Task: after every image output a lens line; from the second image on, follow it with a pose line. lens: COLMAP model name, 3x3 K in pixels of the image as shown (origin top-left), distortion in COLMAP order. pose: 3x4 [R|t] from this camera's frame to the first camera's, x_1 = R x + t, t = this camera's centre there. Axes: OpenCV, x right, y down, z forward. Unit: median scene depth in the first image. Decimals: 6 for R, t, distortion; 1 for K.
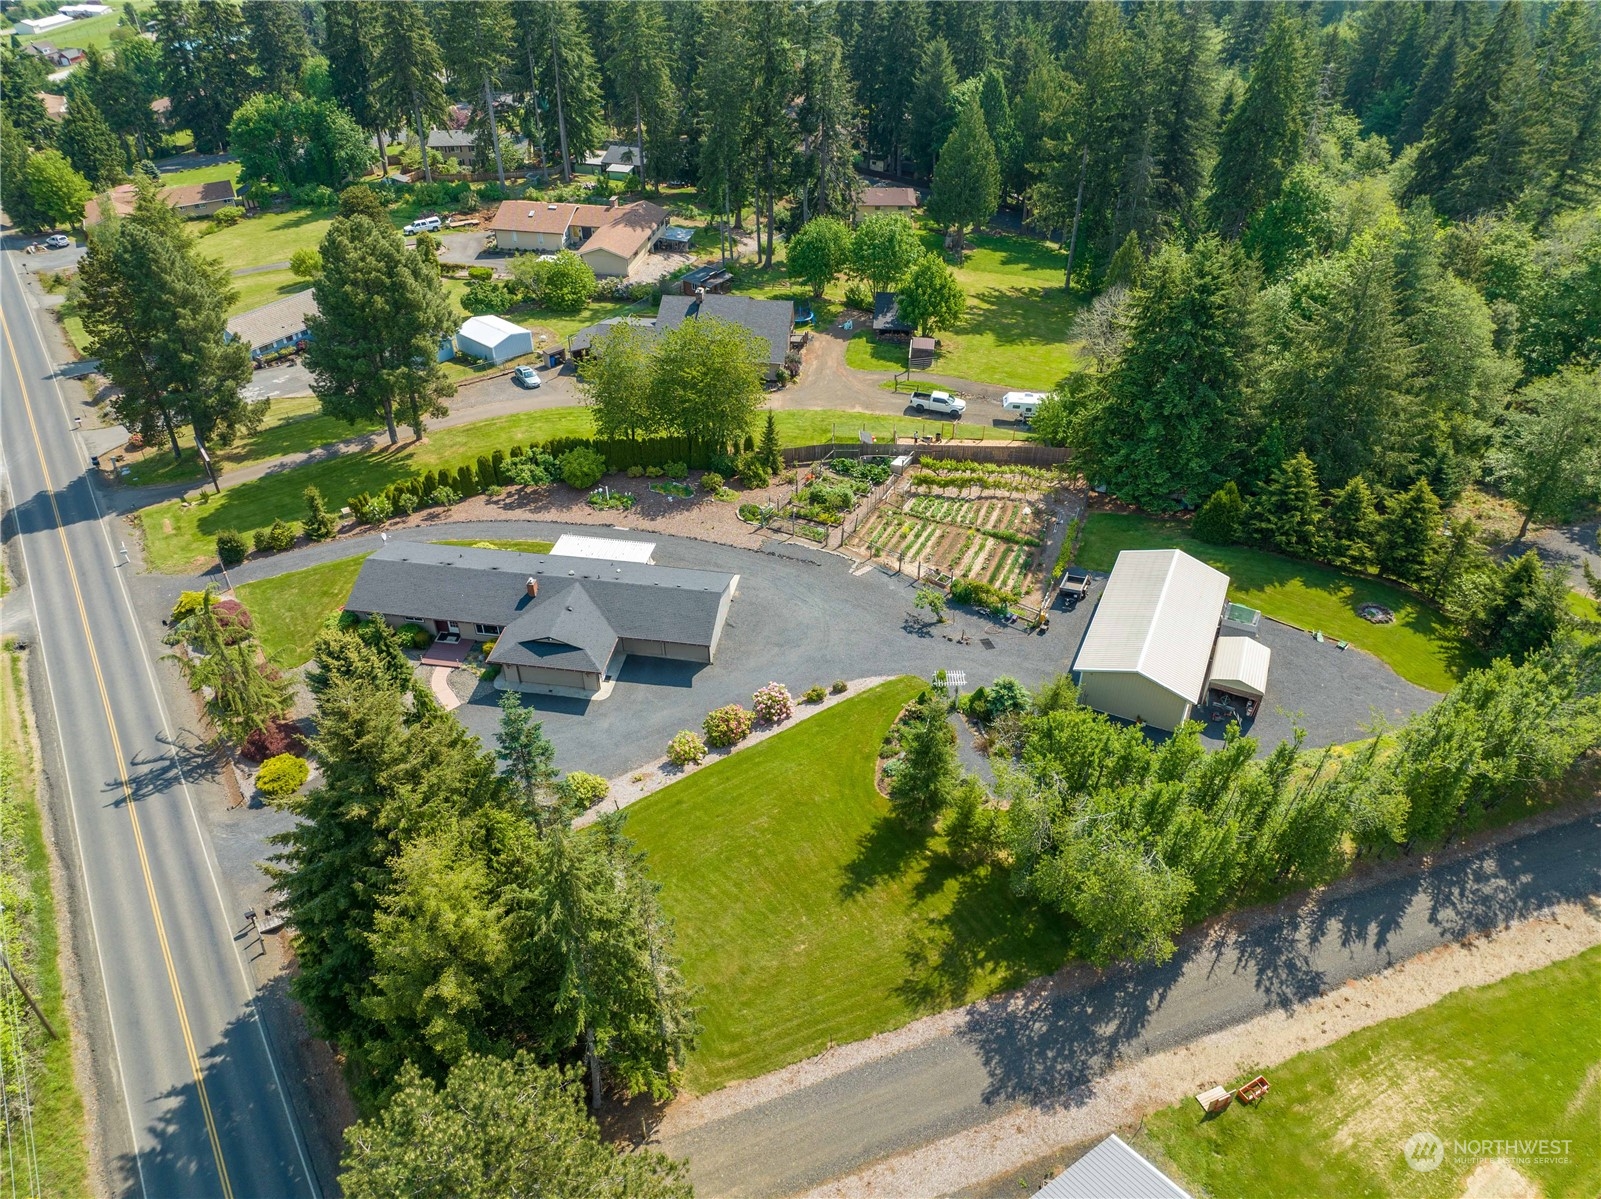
lens RADIAL K [[1126.5, 0, 800.5], [0, 1126.5, 599.5], [0, 0, 1]] dist [-0.036956, 0.000528]
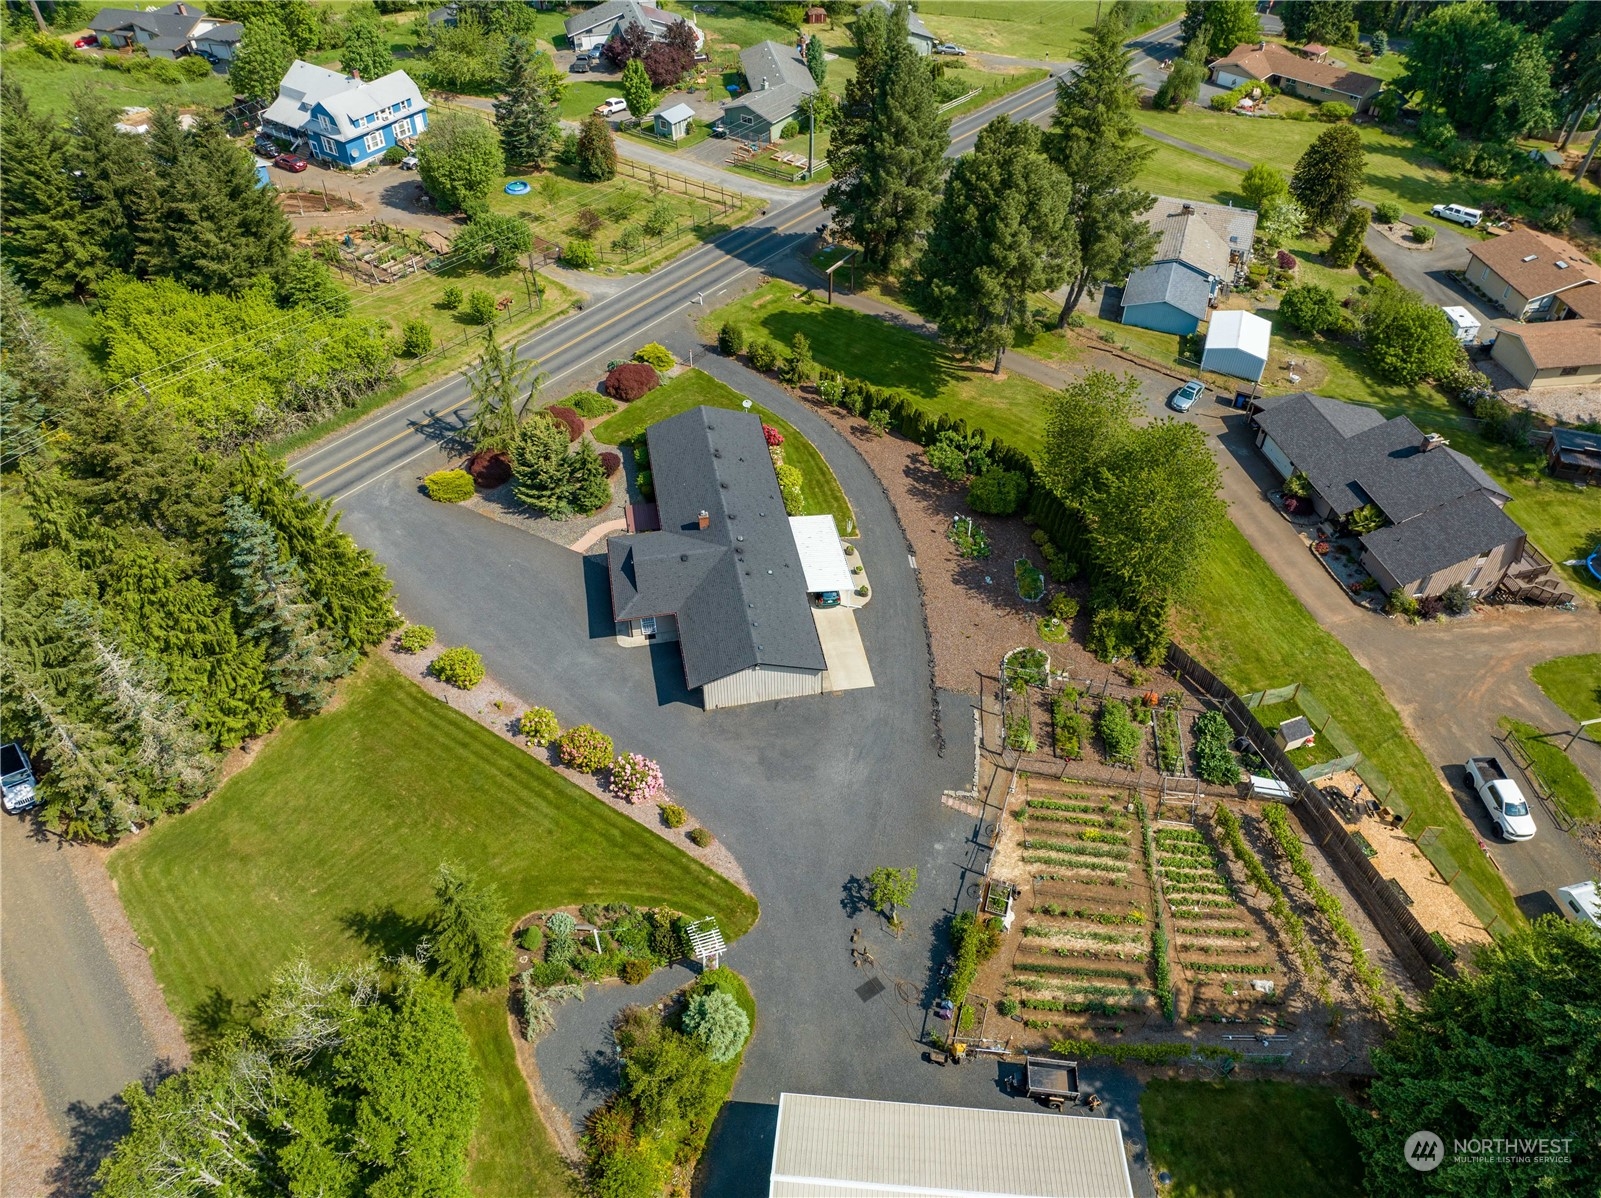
lens RADIAL K [[1126.5, 0, 800.5], [0, 1126.5, 599.0], [0, 0, 1]] dist [-0.036956, 0.000528]
pose [[0.338652, 0.658820, -0.671767, 0.399186], [-0.582887, 0.707351, 0.399872, -0.332946], [0.738619, 0.256146, 0.623563, 0.417557]]
